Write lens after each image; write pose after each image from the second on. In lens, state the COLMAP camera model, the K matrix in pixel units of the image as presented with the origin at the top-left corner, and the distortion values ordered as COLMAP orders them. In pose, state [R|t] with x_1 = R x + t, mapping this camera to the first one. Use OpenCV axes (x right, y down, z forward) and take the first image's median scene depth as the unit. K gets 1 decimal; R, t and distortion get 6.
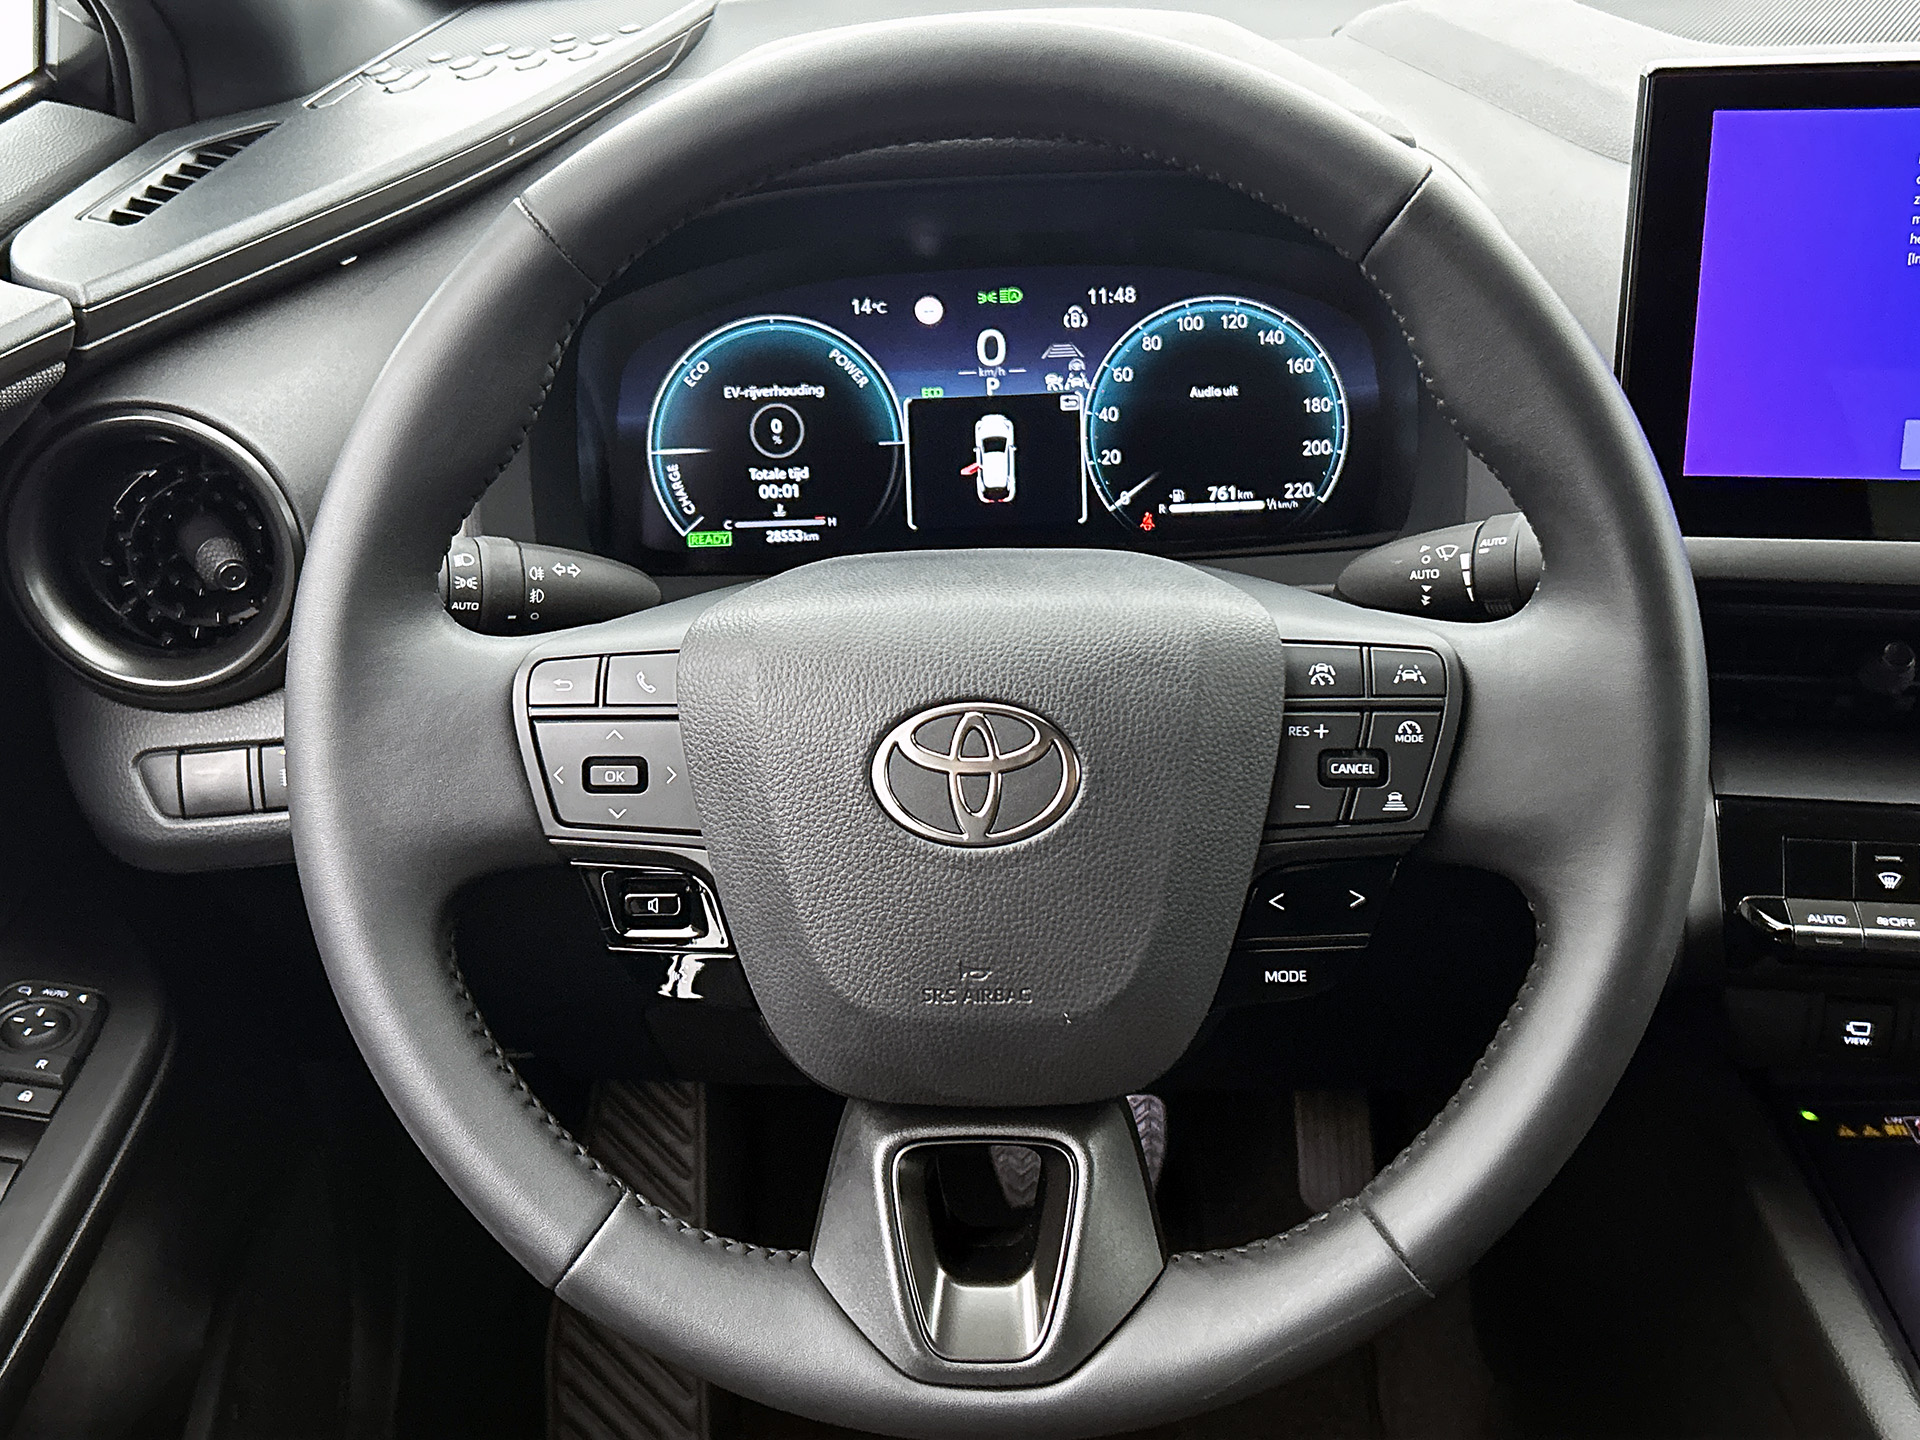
lens RADIAL K [[2022.2, 0, 969.5], [0, 2022.2, 721.6], [0, 0, 1]] dist [0.037950, 0.000000]
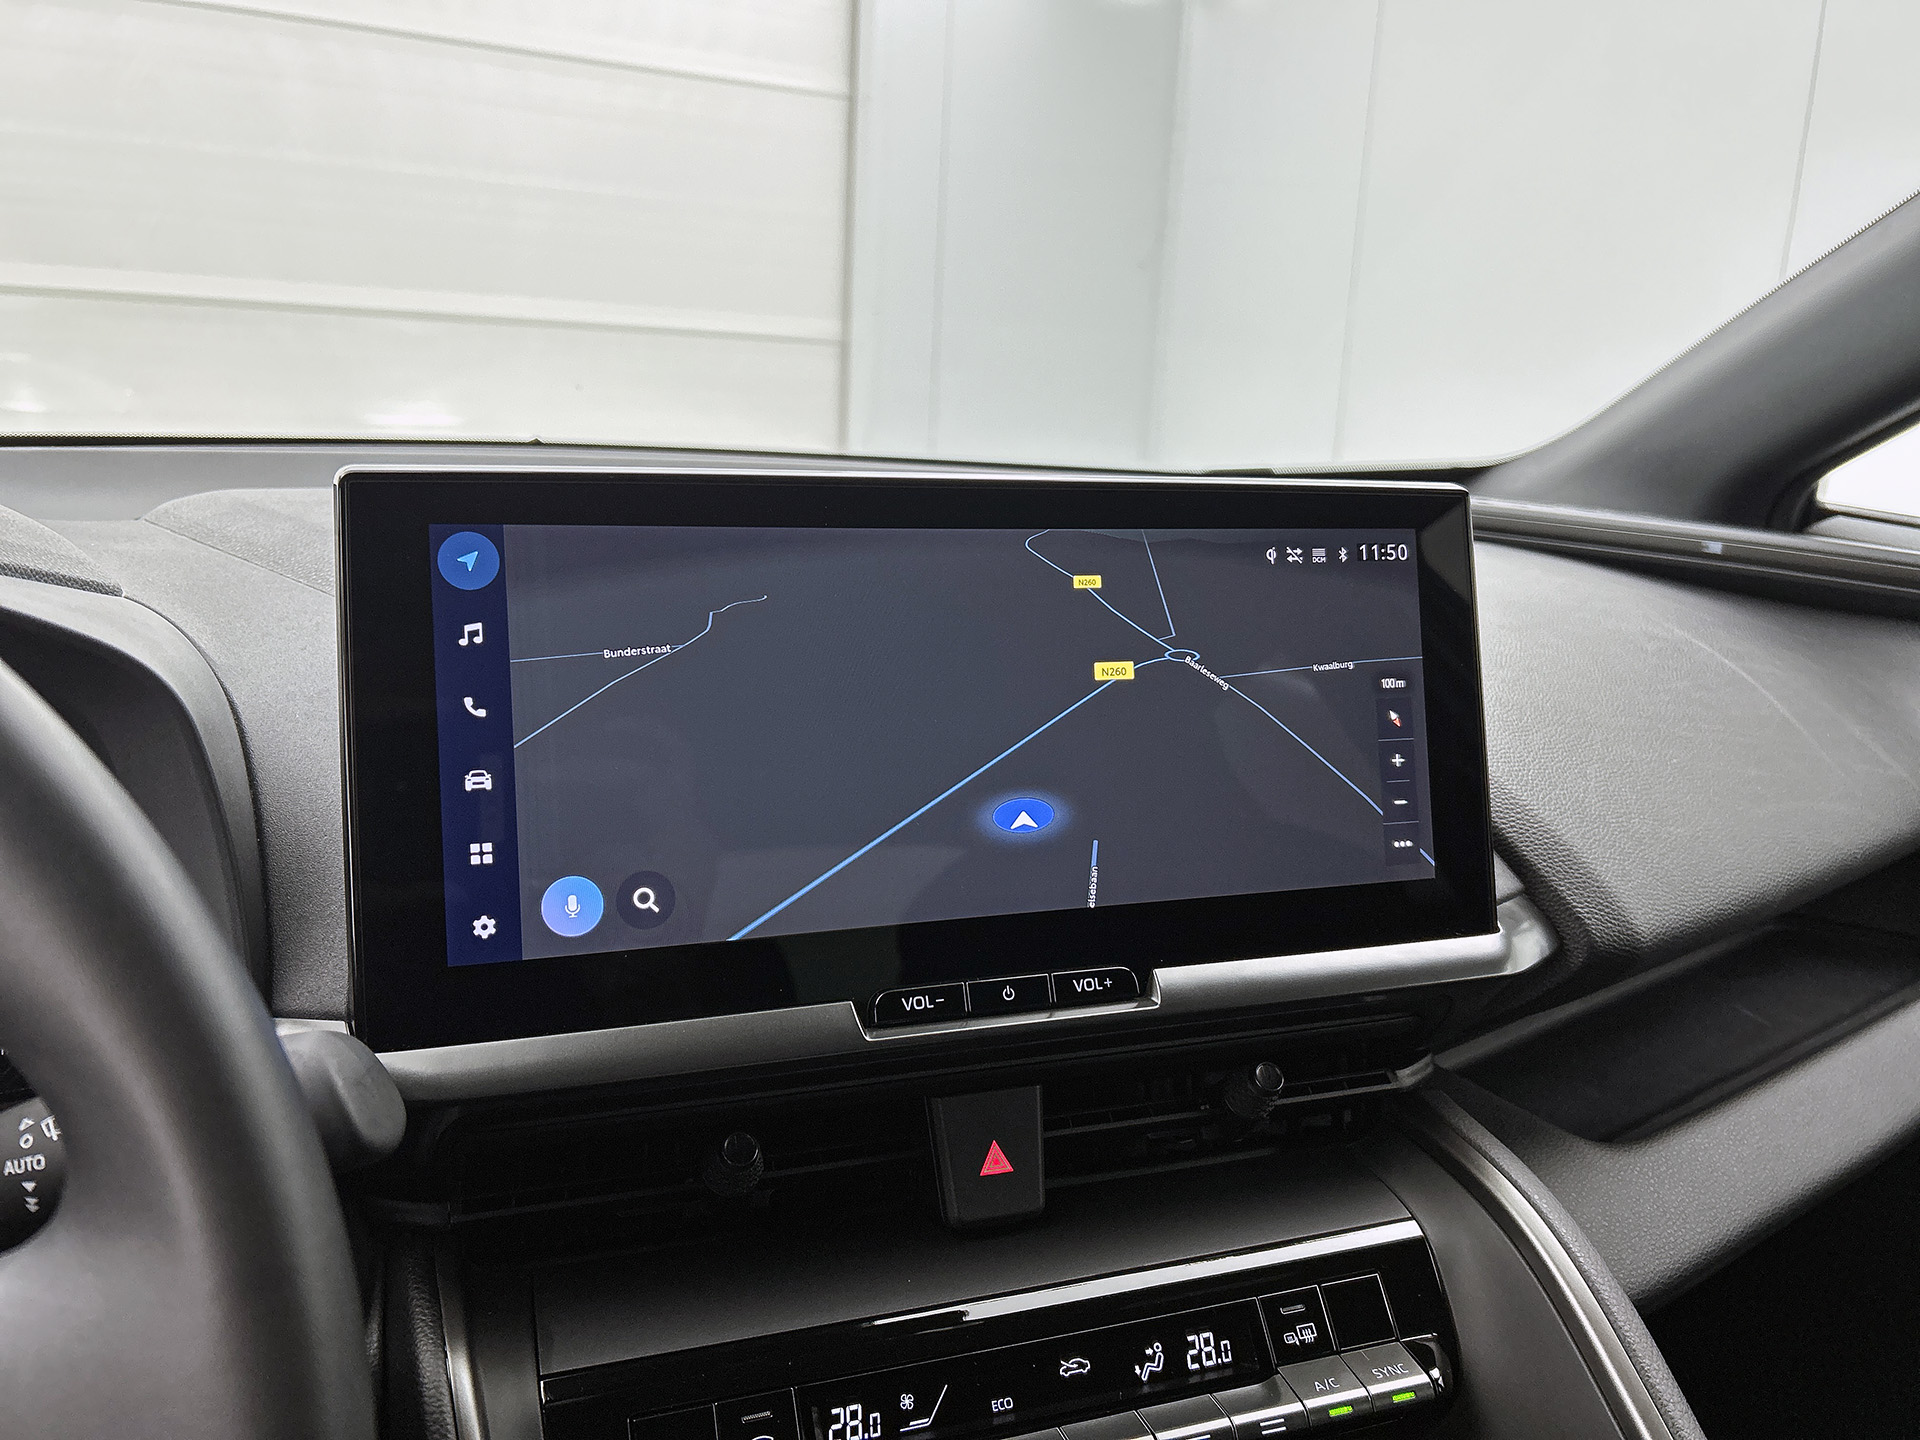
lens RADIAL K [[1441.1, 0, 960.2], [0, 1441.1, 724.6], [0, 0, 1]] dist [0.029842, -0.046784]
pose [[0.870132, -0.032098, 0.491772, 0.211315], [0.163925, 0.959907, -0.227393, -0.043121], [-0.464756, 0.278476, 0.840508, 0.347330]]
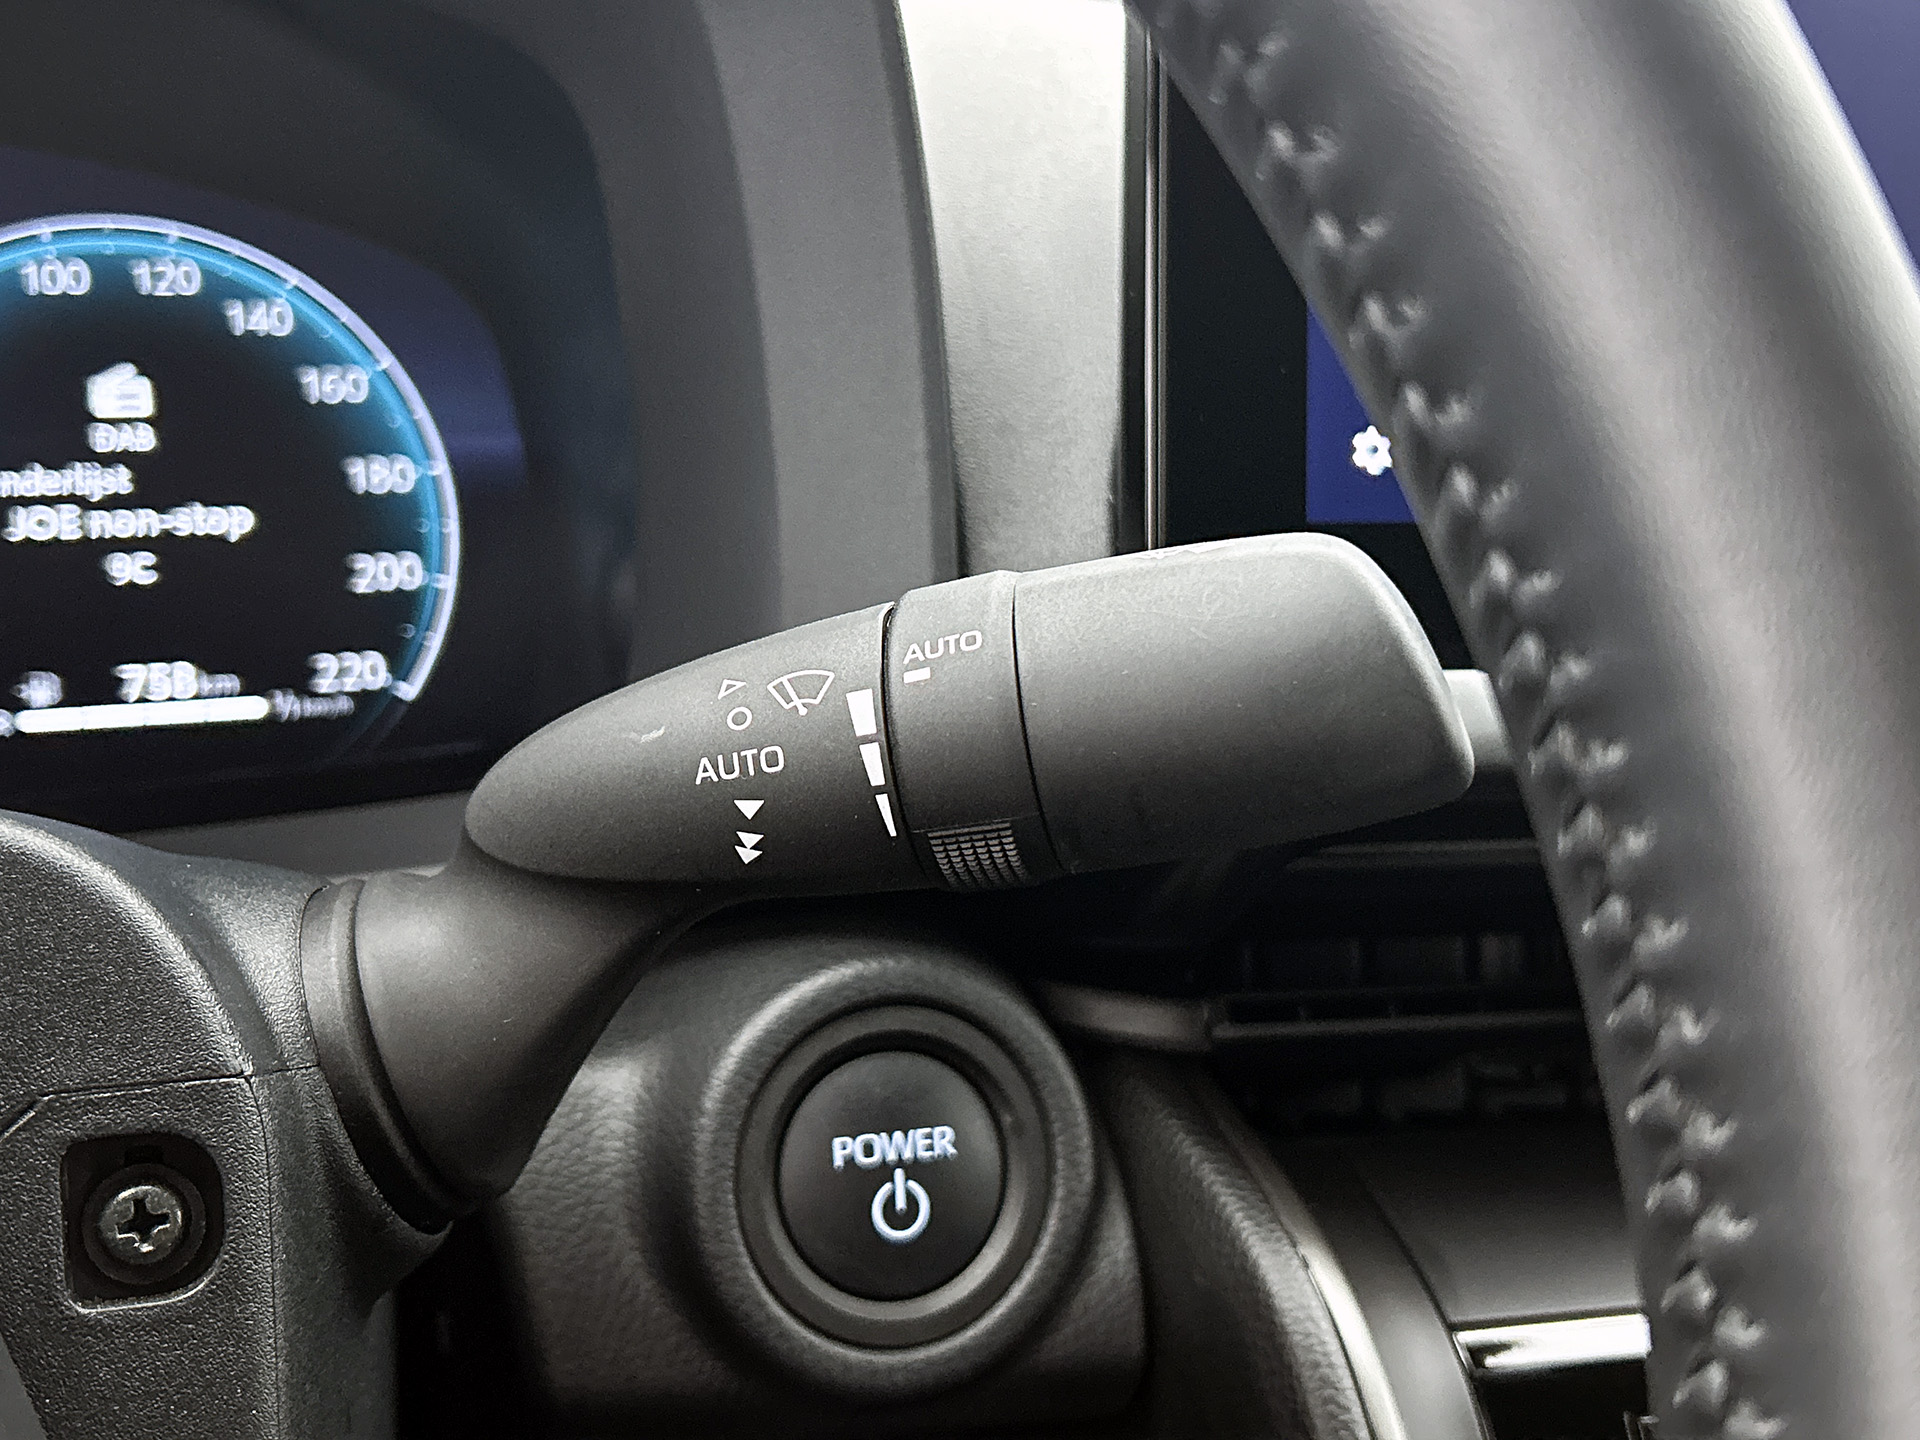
lens RADIAL K [[2184.7, 0, 916.7], [0, 2184.7, 766.1], [0, 0, 1]] dist [0.013064, 0.000000]
pose [[0.921694, -0.034904, 0.386345, 0.095007], [0.100041, 0.983643, -0.149797, -0.014746], [-0.374797, 0.176717, 0.910109, 0.546495]]
